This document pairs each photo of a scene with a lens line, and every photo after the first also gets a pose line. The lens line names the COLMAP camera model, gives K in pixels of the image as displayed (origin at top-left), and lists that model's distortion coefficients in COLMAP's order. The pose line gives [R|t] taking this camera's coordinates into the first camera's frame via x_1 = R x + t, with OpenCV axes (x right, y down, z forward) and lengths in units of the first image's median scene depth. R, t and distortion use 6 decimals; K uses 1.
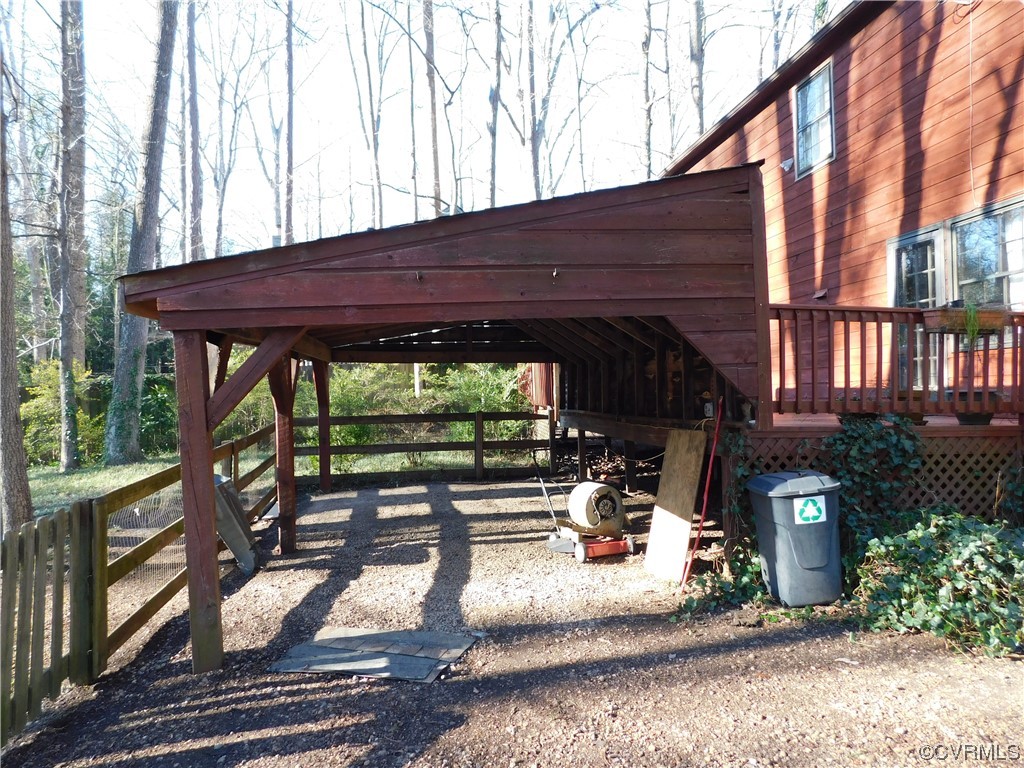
lens RADIAL K [[681.6, 0, 519.4], [0, 681.6, 387.6], [0, 0, 1]] dist [-0.071771, 0.063334]
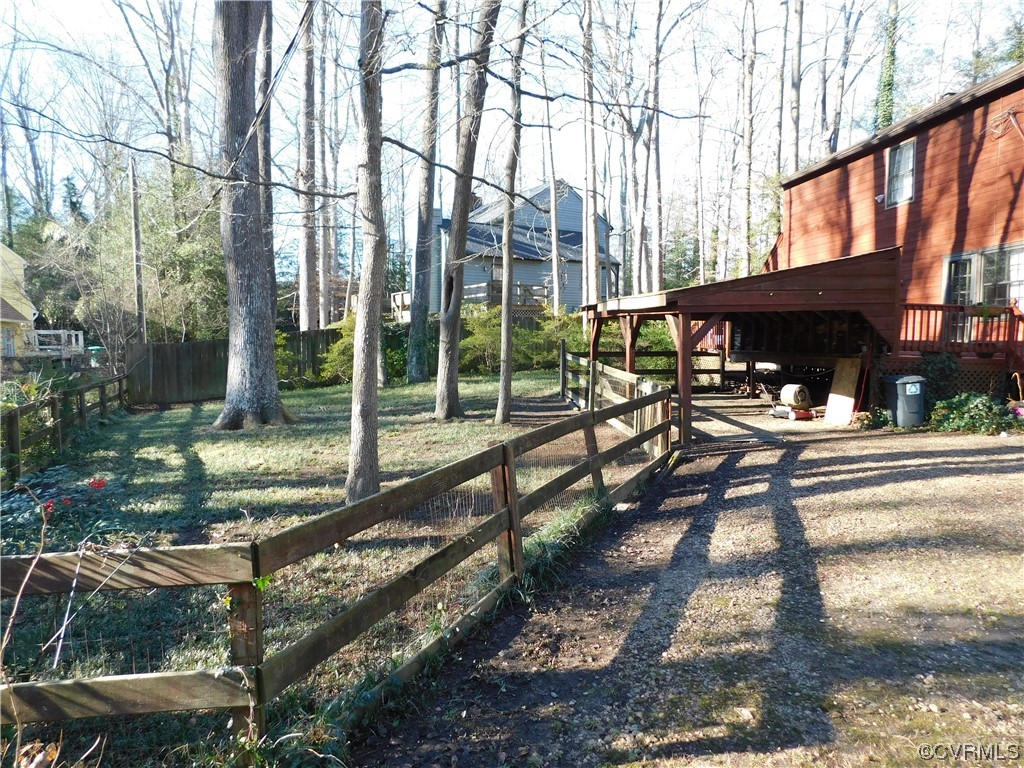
lens RADIAL K [[681.6, 0, 519.4], [0, 681.6, 387.6], [0, 0, 1]] dist [-0.071771, 0.063334]
pose [[0.999456, 0.019433, -0.026640, -0.557736], [-0.017292, 0.996772, 0.078398, 0.004347], [0.028077, -0.077895, 0.996566, -0.879610]]
